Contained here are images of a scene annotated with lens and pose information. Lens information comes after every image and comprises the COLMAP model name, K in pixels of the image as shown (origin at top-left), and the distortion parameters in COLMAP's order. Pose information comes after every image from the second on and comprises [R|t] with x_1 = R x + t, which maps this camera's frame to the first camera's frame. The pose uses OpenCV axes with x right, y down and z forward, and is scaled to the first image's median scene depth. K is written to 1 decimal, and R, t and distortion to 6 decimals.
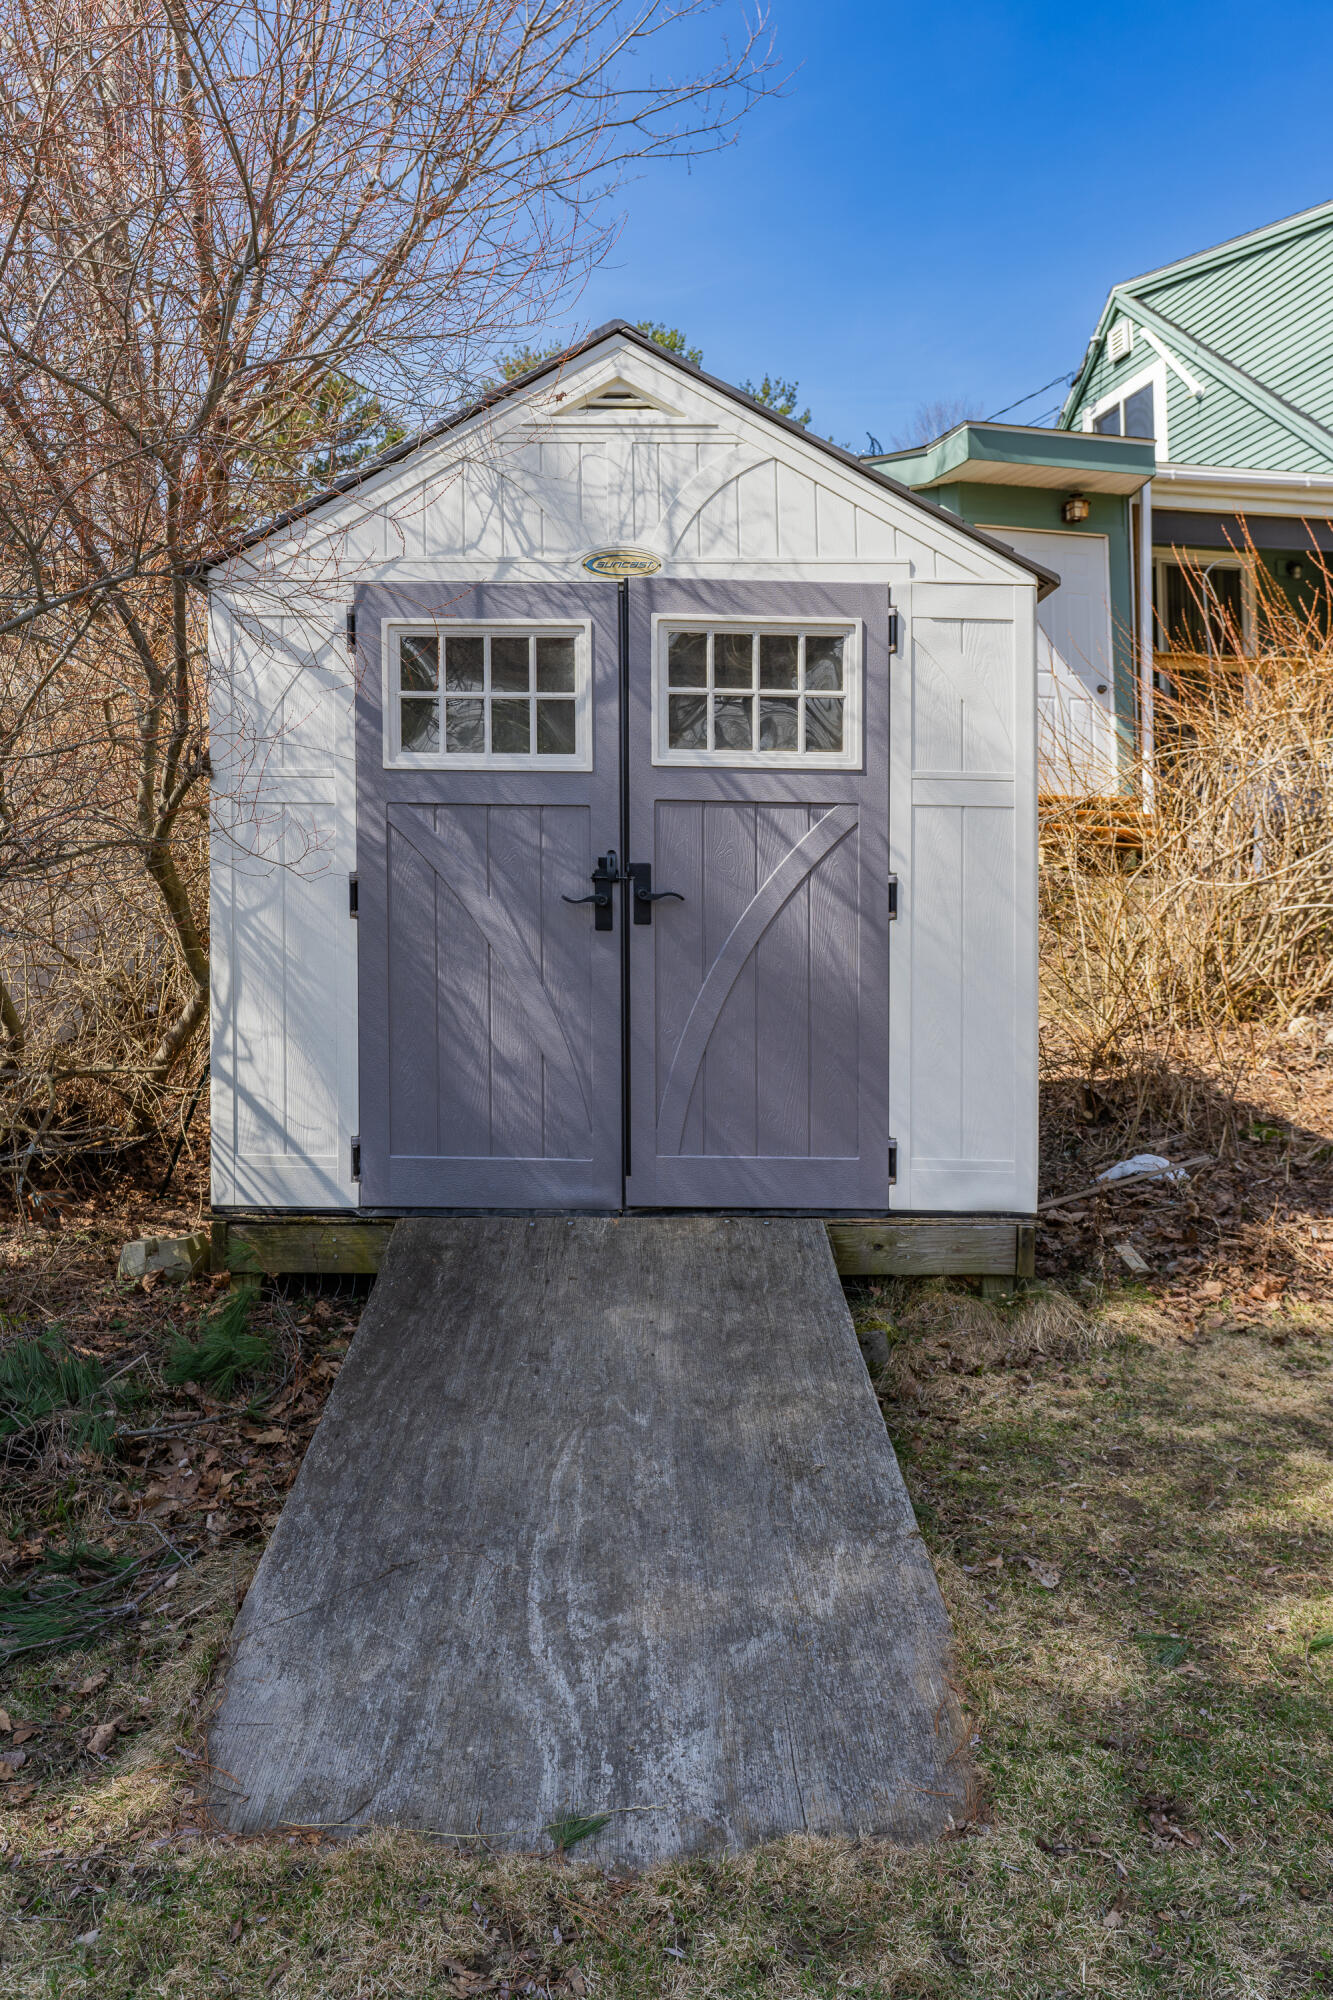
lens RADIAL K [[1526.1, 0, 662.0], [0, 1526.1, 972.5], [0, 0, 1]] dist [-0.003436, -0.000045]
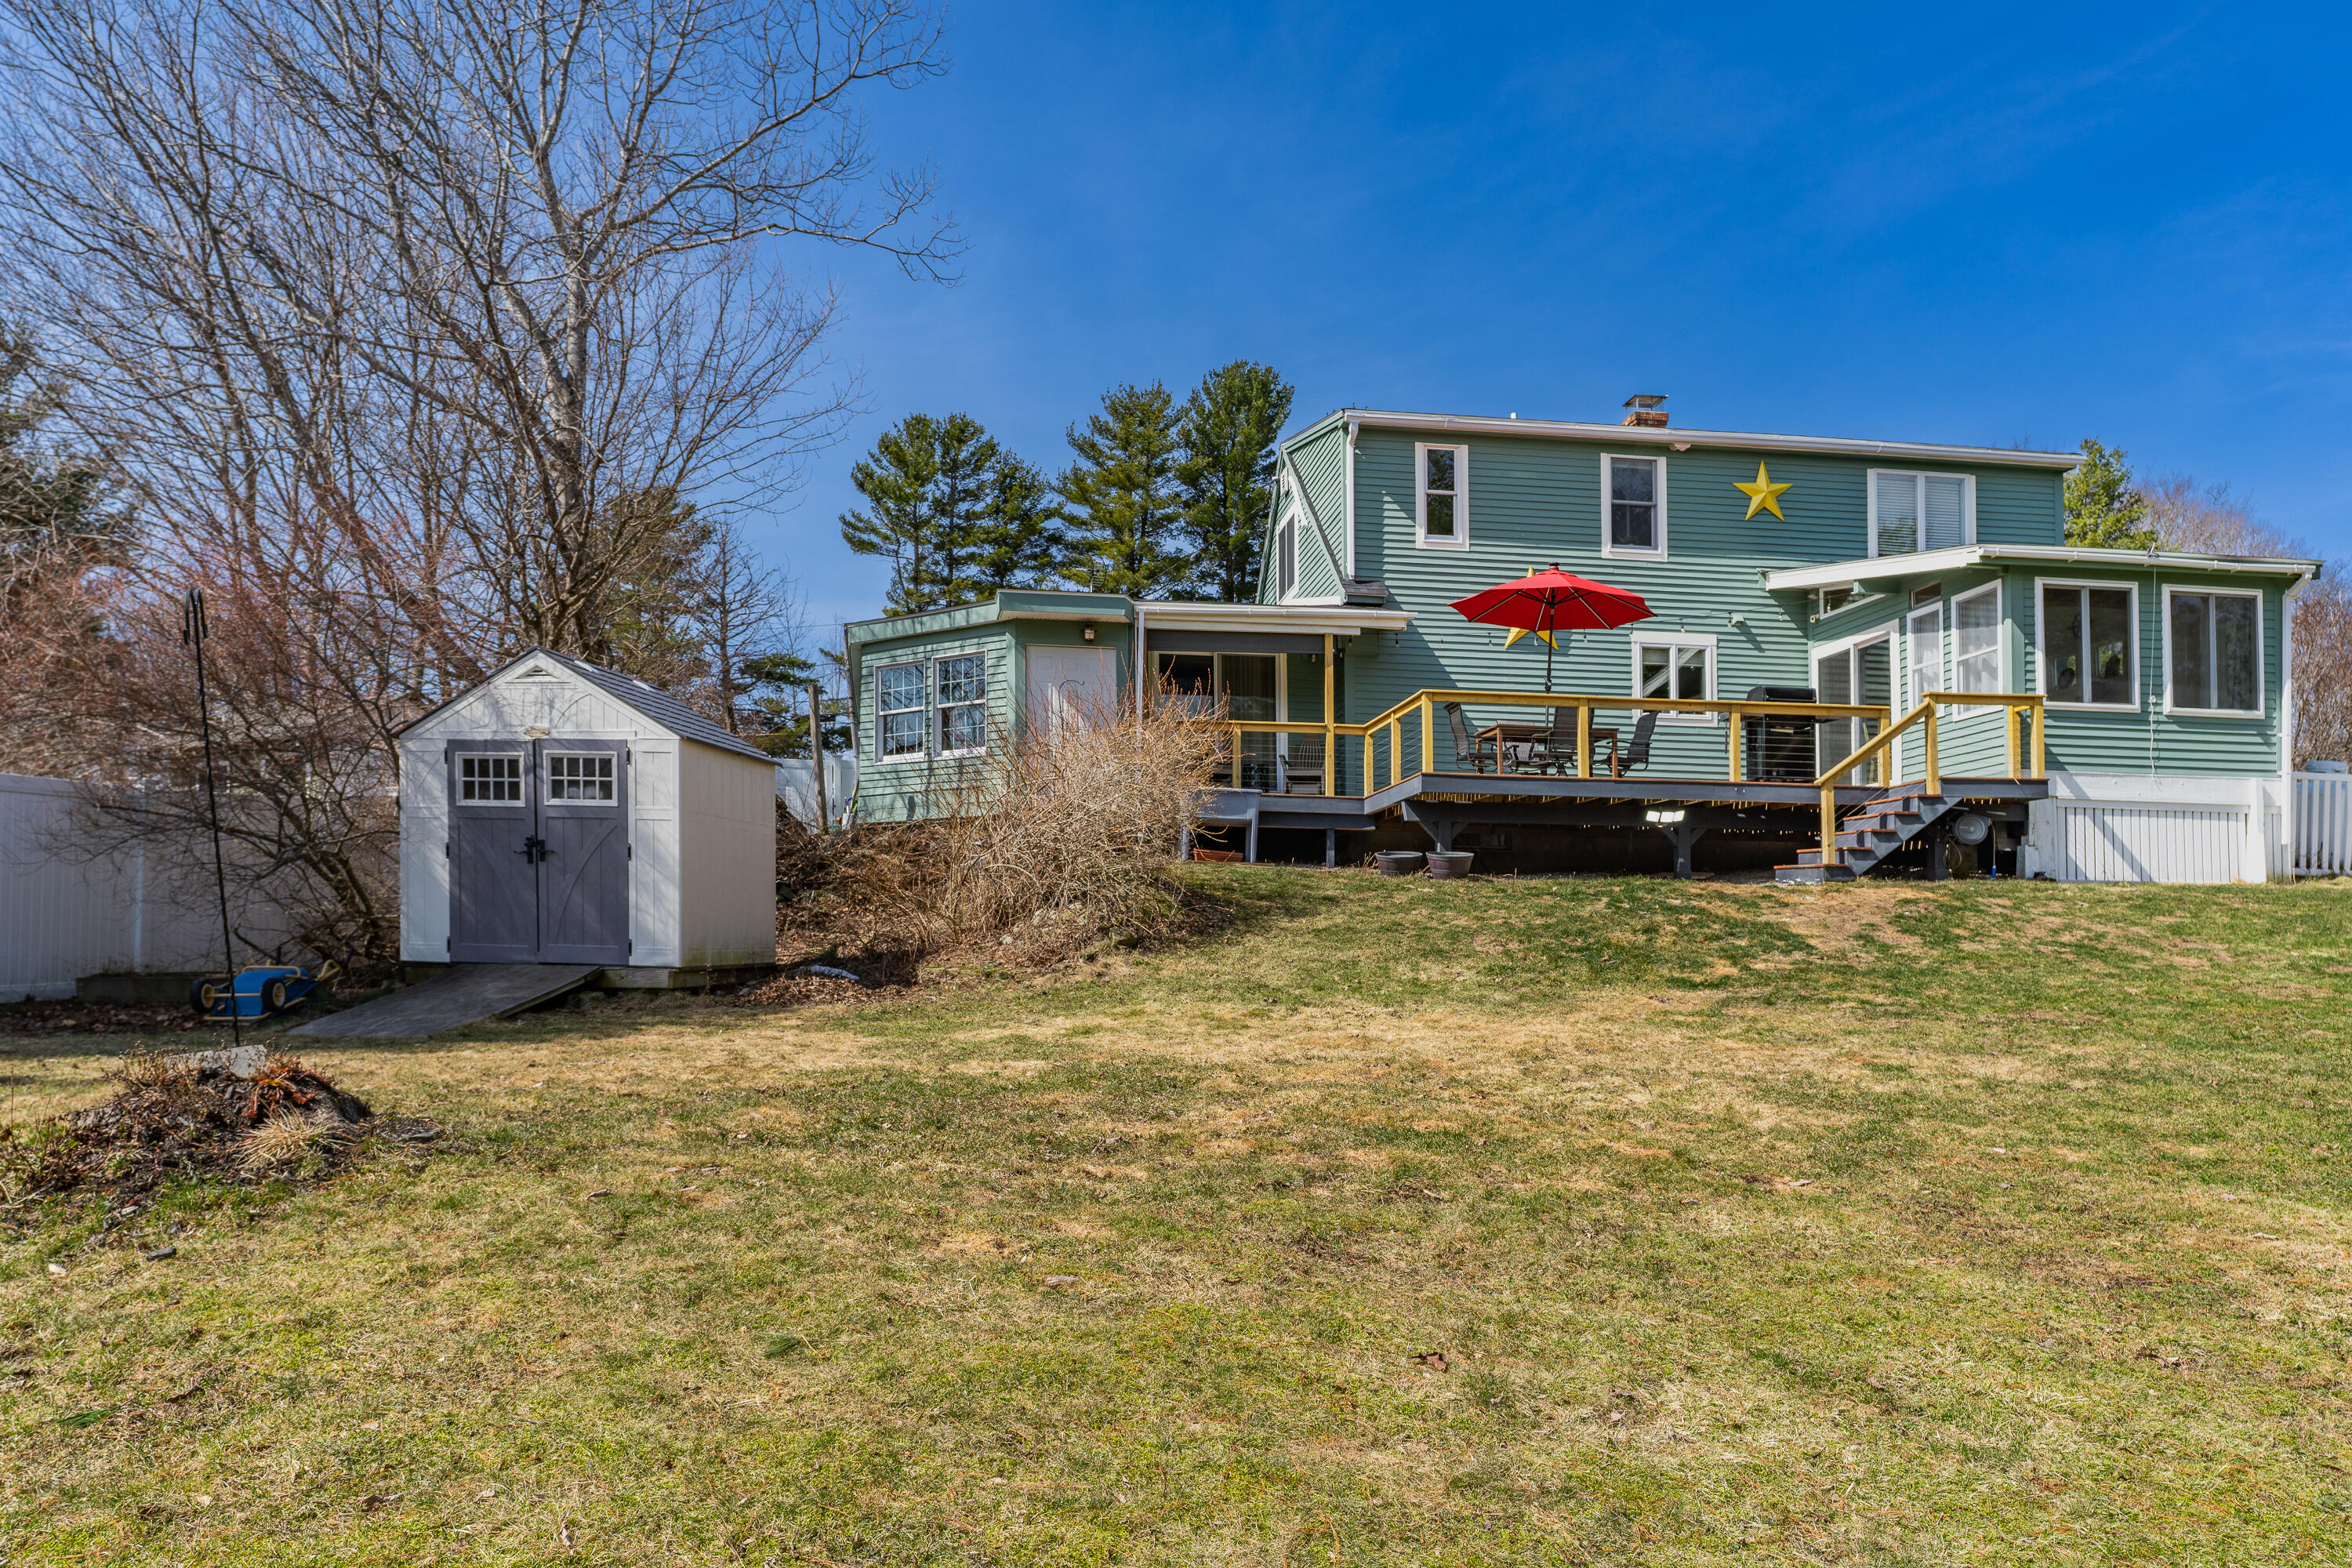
lens RADIAL K [[1504.4, 0, 1173.6], [0, 1504.4, 955.6], [0, 0, 1]] dist [0.013251, -0.003981]
pose [[0.992234, 0.015088, -0.123463, 1.468865], [-0.015418, 0.999880, -0.001720, 0.127167], [0.123422, 0.003610, 0.992348, -1.587570]]
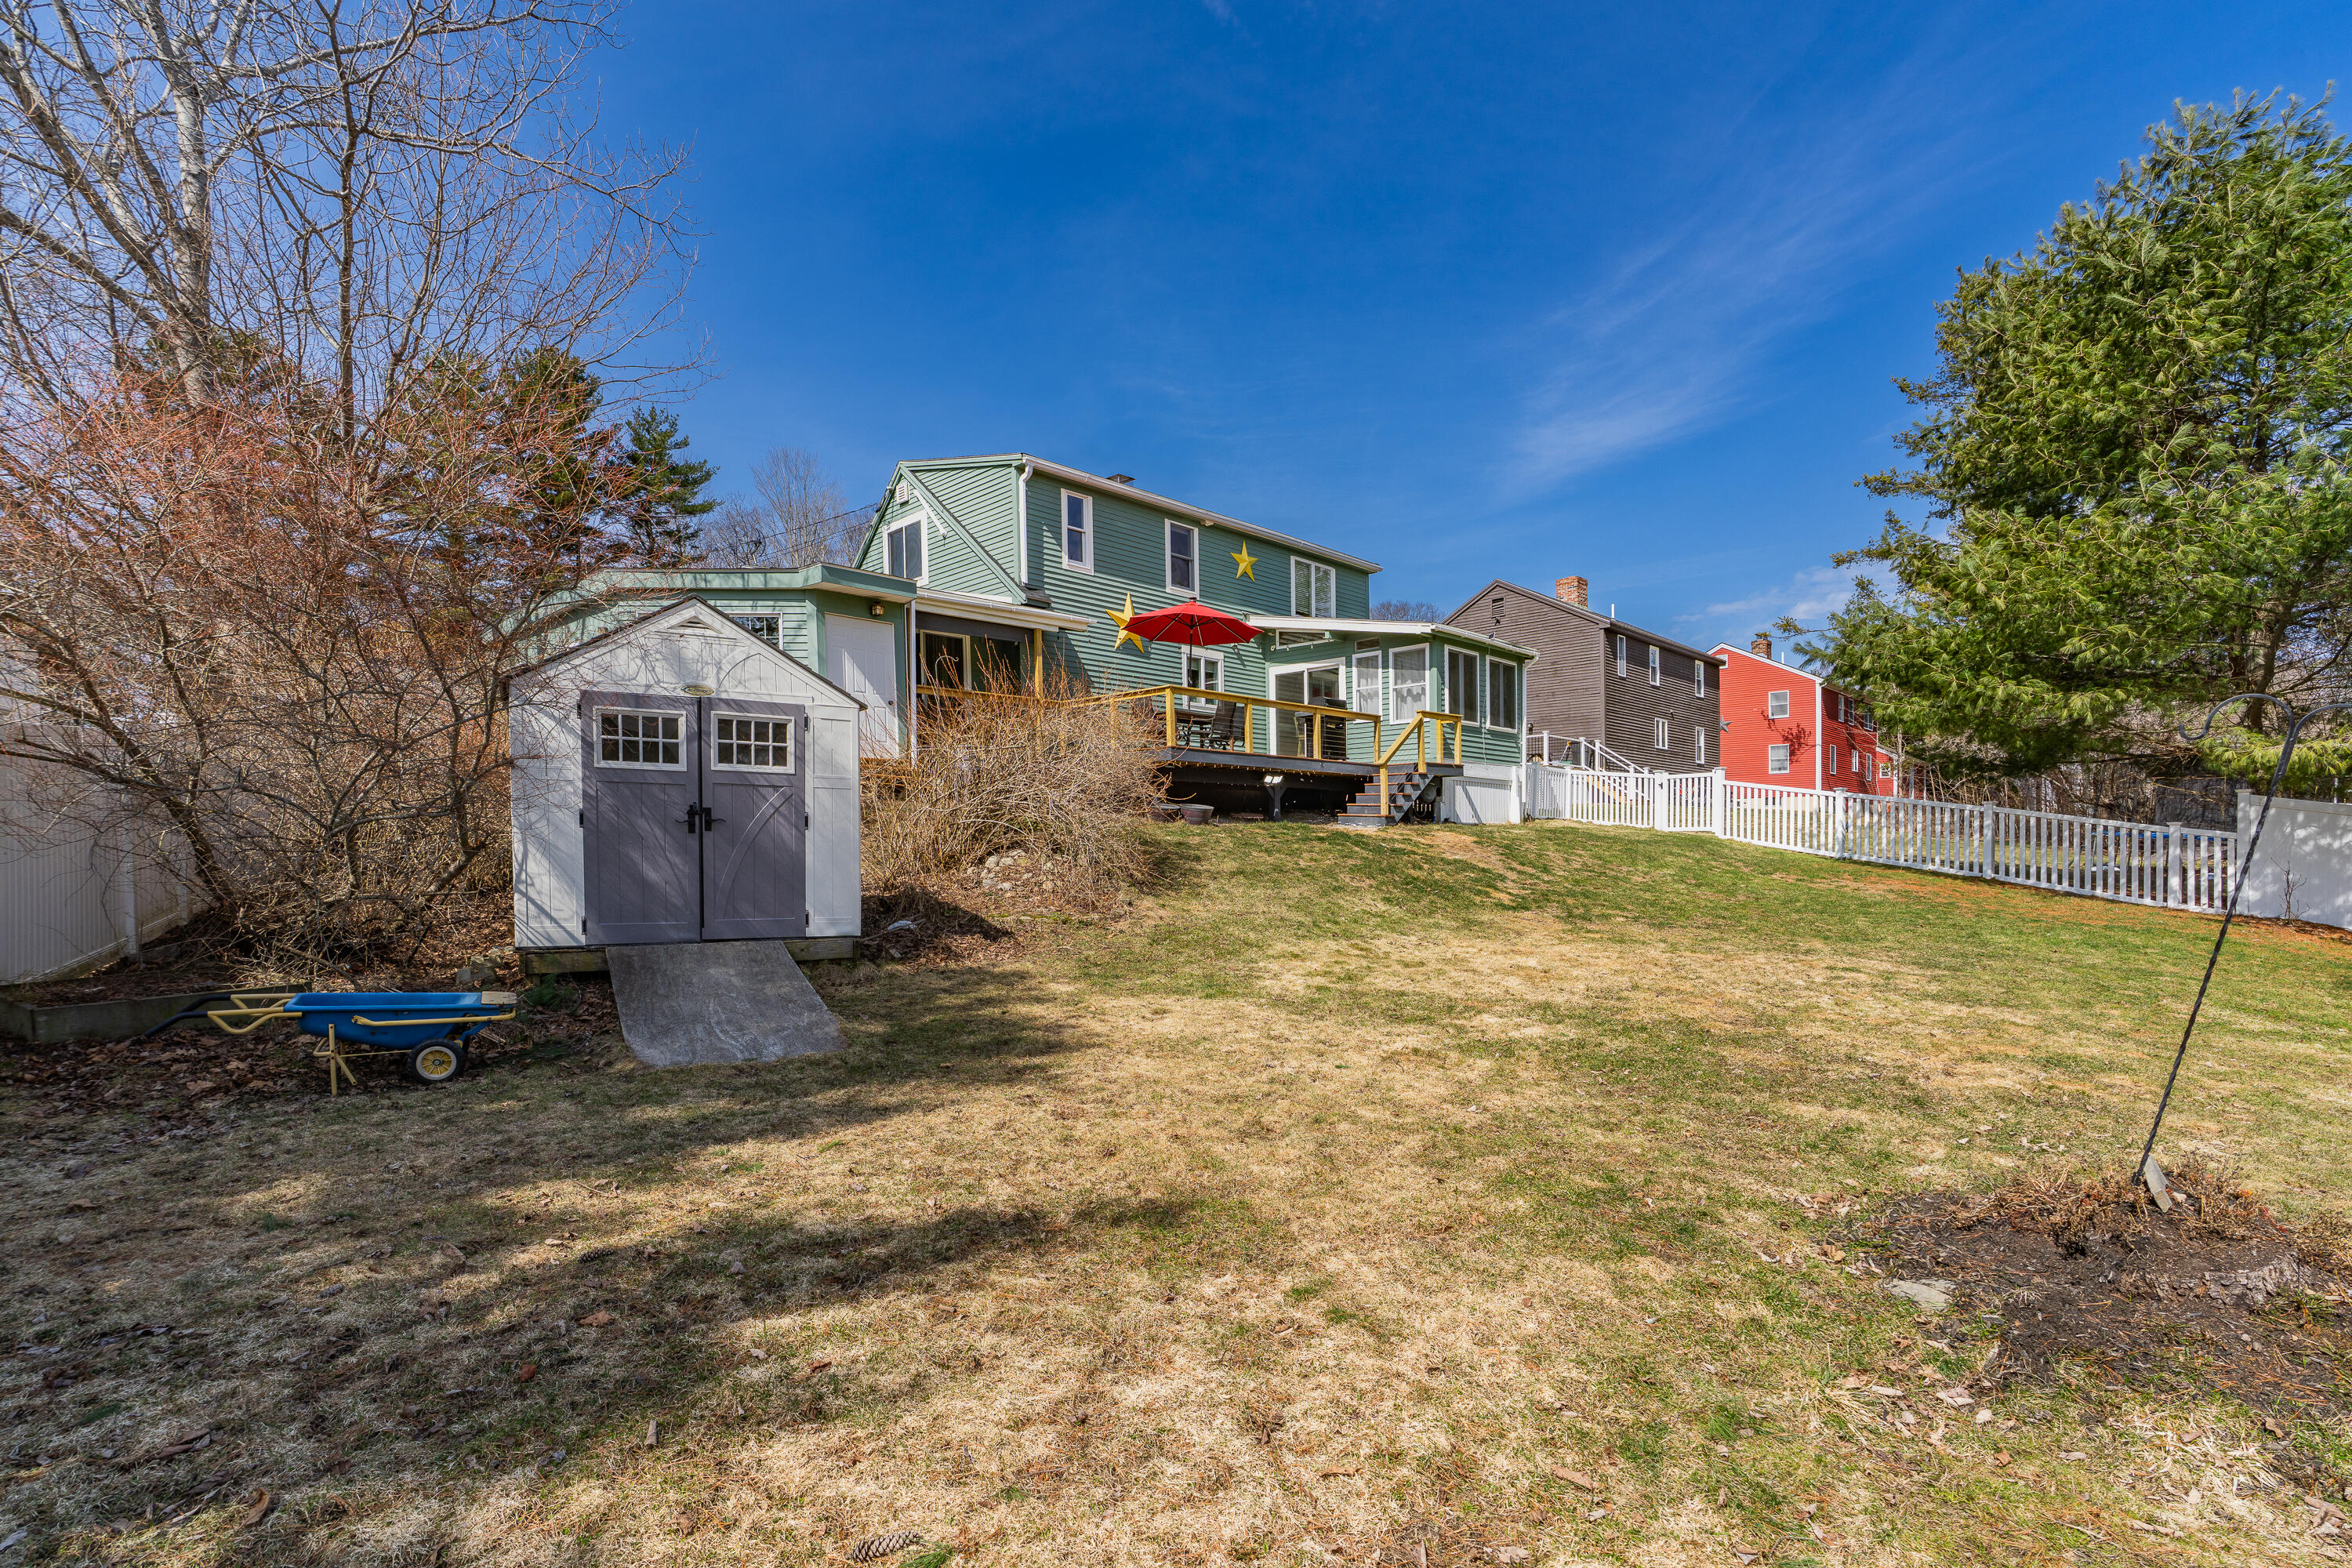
lens RADIAL K [[1069.0, 0, 1136.6], [0, 1069.0, 869.5], [0, 0, 1]] dist [-0.003018, -0.000064]
pose [[0.878494, -0.009474, 0.477660, -0.238067], [-0.001691, 0.999735, 0.022939, -0.008615], [-0.477751, -0.020960, 0.878245, -0.933448]]
